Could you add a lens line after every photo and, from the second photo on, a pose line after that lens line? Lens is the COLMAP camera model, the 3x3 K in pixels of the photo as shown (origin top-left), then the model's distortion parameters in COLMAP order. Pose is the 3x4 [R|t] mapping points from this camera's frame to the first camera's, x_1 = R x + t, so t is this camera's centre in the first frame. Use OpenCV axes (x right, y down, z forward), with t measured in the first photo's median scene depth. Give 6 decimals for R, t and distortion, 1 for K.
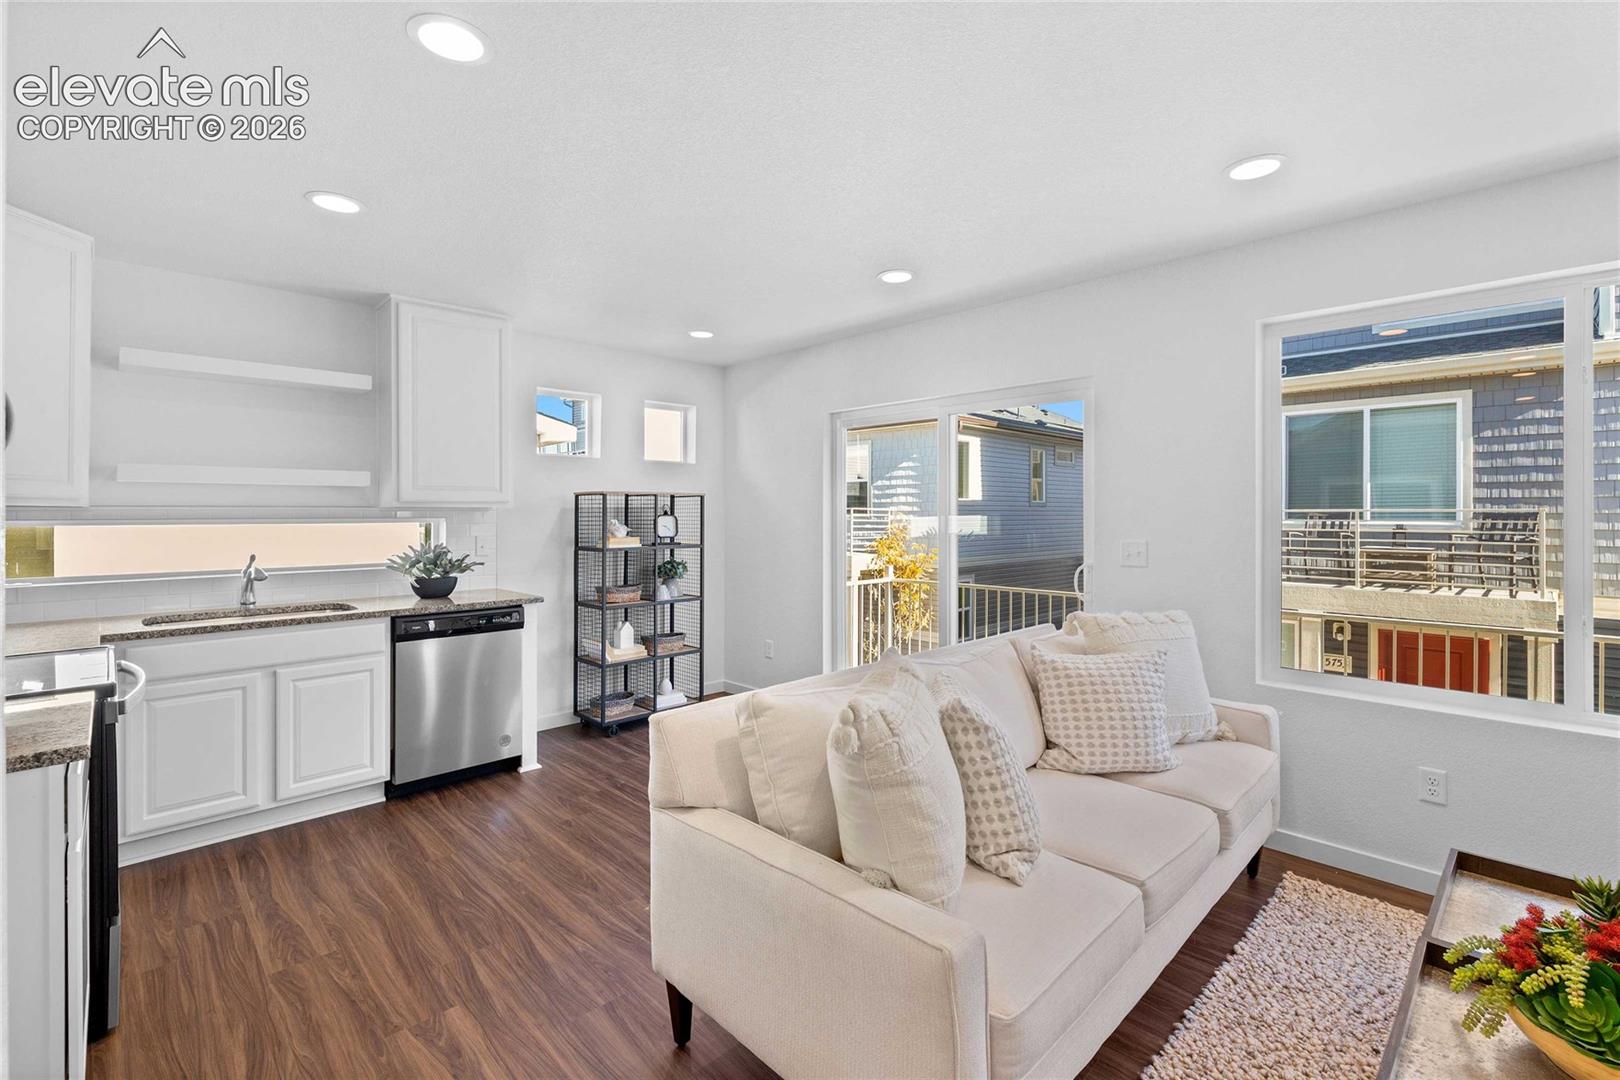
lens RADIAL K [[719.2, 0, 811.6], [0, 719.2, 510.3], [0, 0, 1]] dist [0.002208, -0.000461]
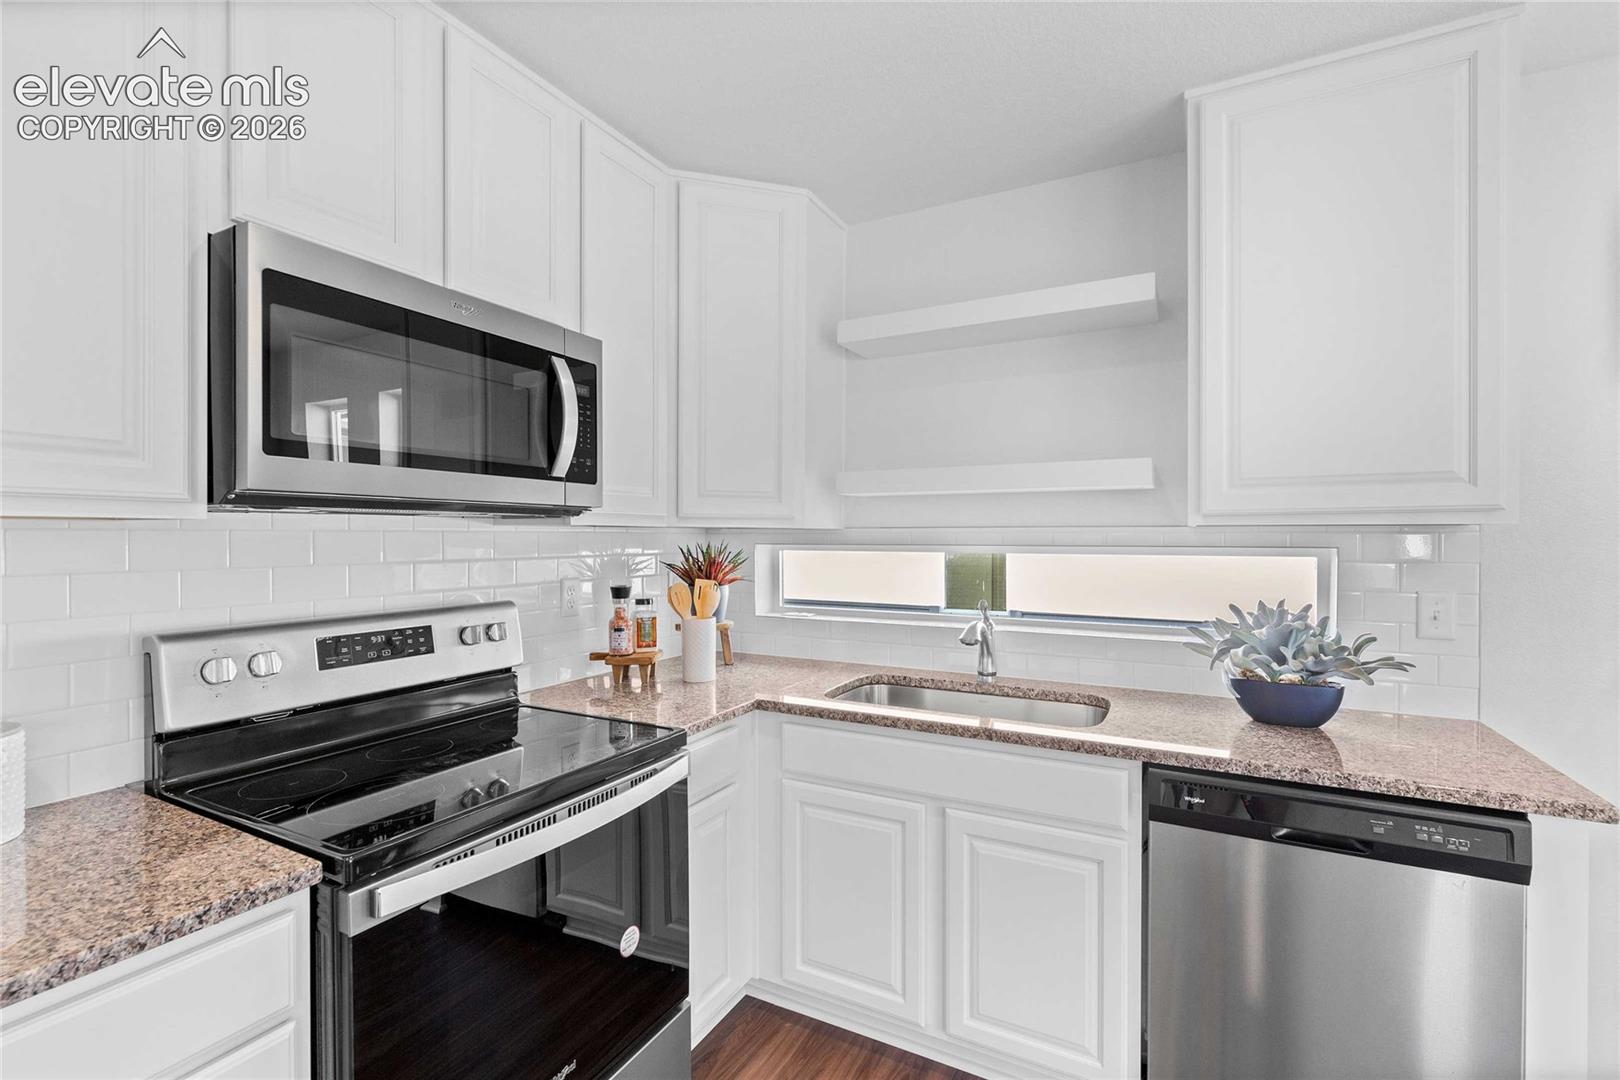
lens RADIAL K [[719.2, 0, 806.0], [0, 719.2, 540.6], [0, 0, 1]] dist [0.002208, -0.000461]
pose [[0.297990, 0.008266, -0.954533, -0.186793], [-0.000414, 0.999964, 0.008531, 0.001720], [0.954569, -0.002147, 0.297983, 0.594224]]
